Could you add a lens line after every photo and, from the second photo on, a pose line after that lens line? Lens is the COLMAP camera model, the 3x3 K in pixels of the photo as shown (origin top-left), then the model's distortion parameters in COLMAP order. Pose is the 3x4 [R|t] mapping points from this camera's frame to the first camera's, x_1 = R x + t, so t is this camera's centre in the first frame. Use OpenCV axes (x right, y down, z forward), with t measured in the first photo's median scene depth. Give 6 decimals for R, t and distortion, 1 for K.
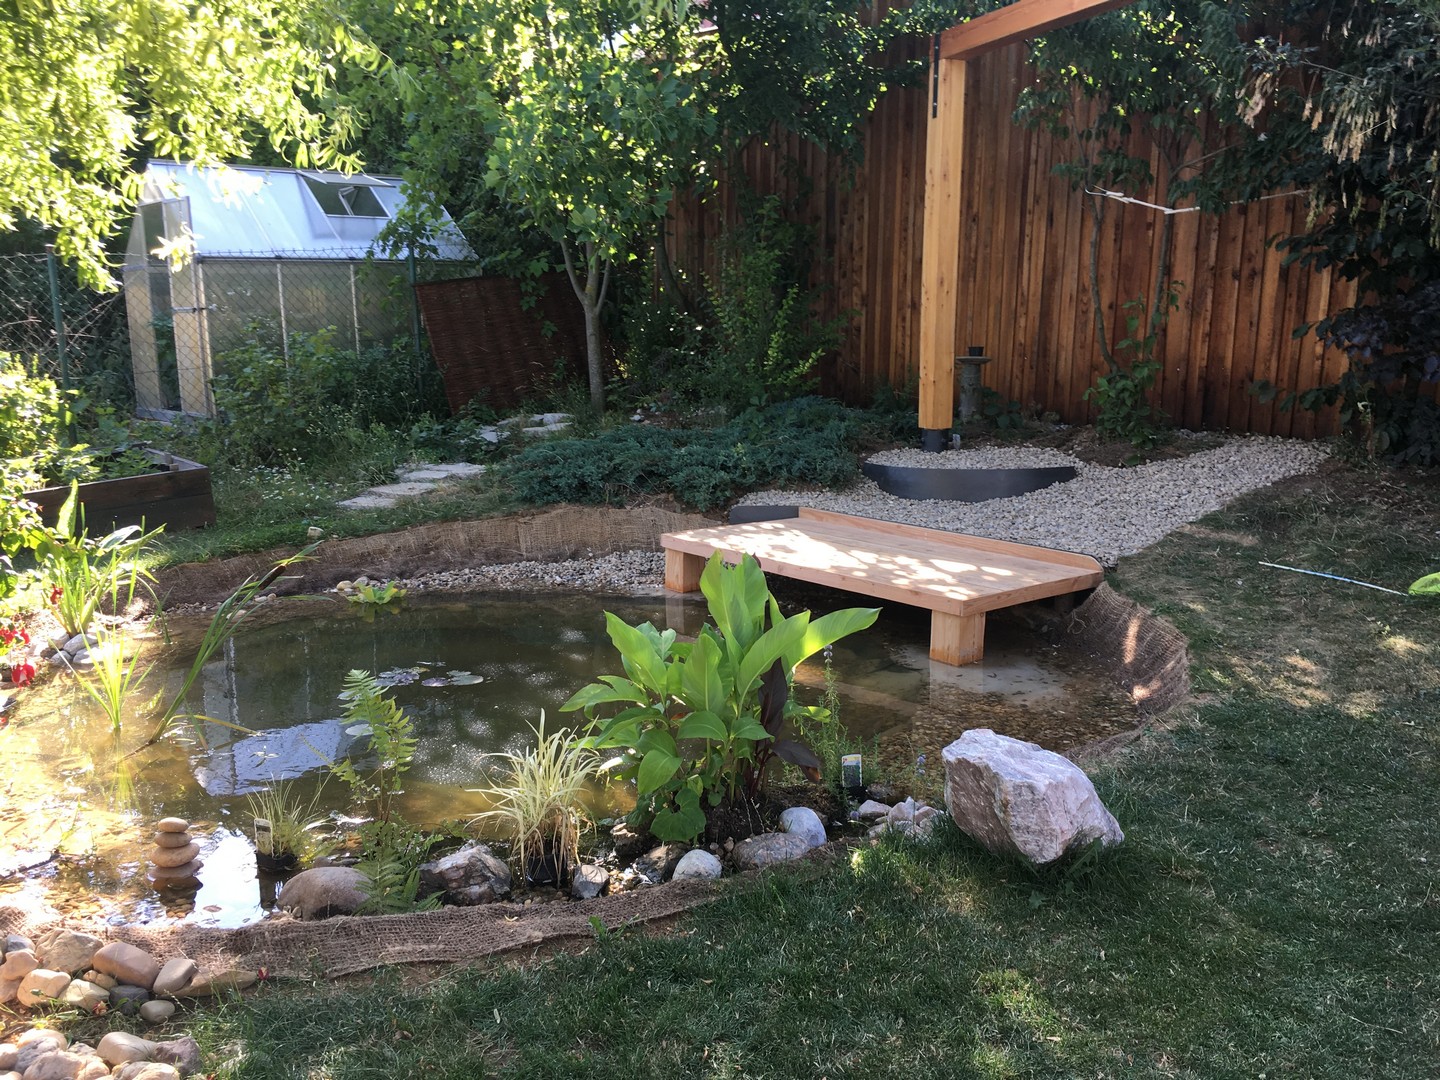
lens RADIAL K [[1225.8, 0, 716.8], [0, 1225.8, 546.8], [0, 0, 1]] dist [0.088019, -0.115766]
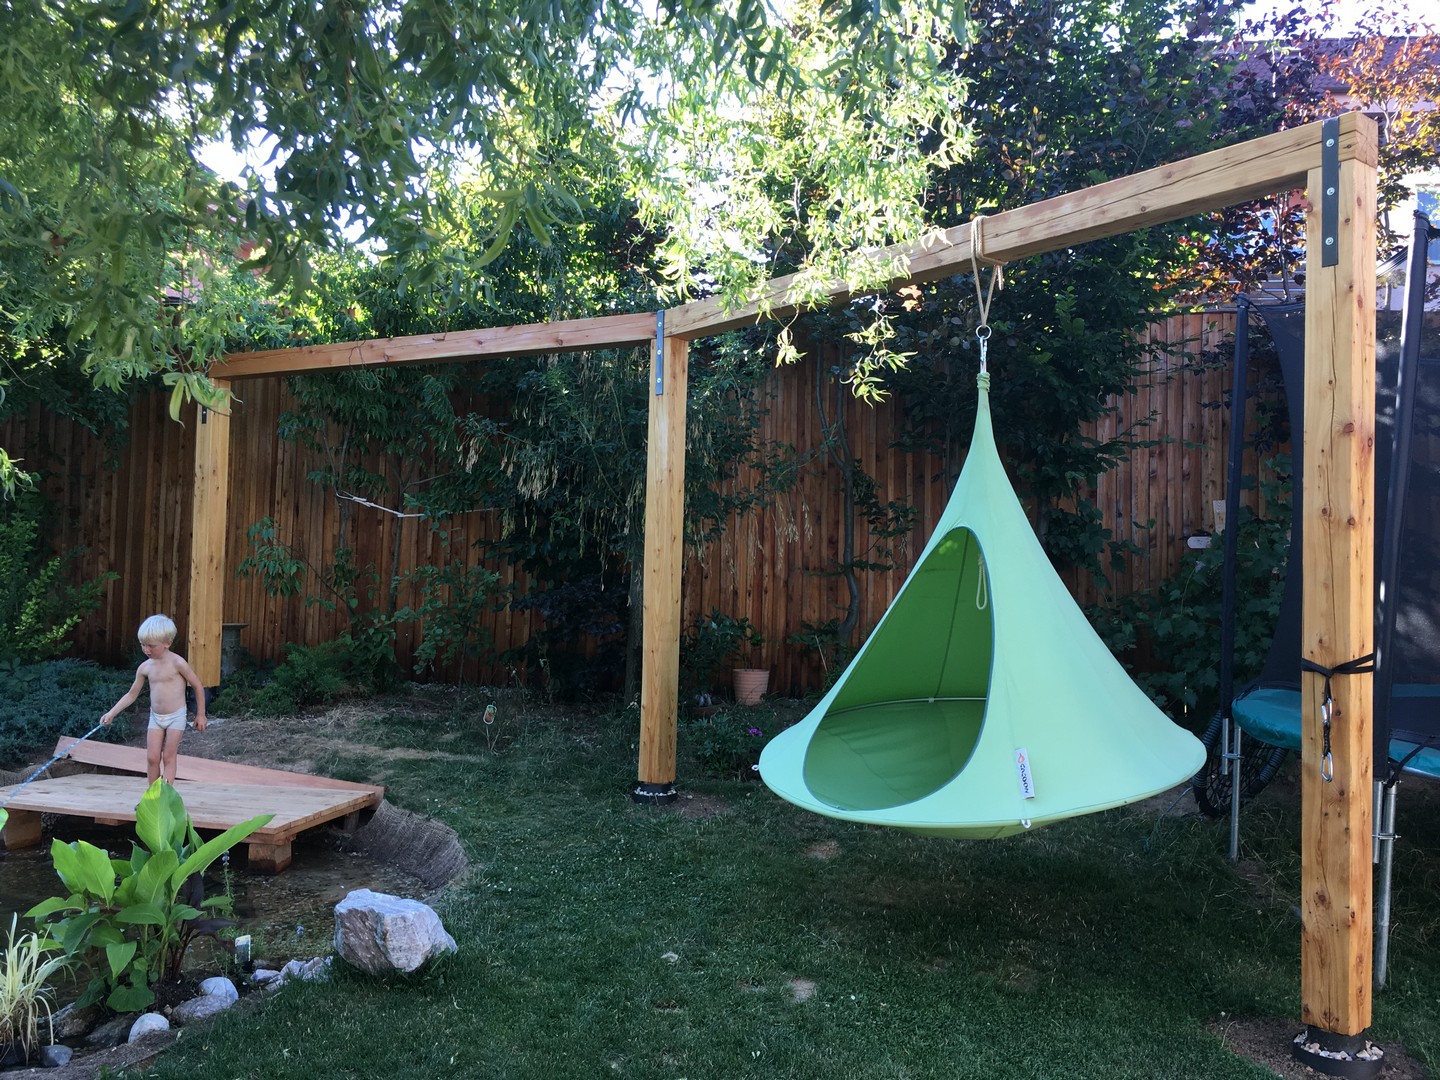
lens RADIAL K [[1225.8, 0, 716.8], [0, 1225.8, 546.8], [0, 0, 1]] dist [0.088019, -0.115766]
pose [[0.795754, 0.043294, 0.604071, -0.251988], [0.082978, 0.980241, -0.179562, 0.037311], [-0.599909, 0.193011, 0.776438, -0.327674]]
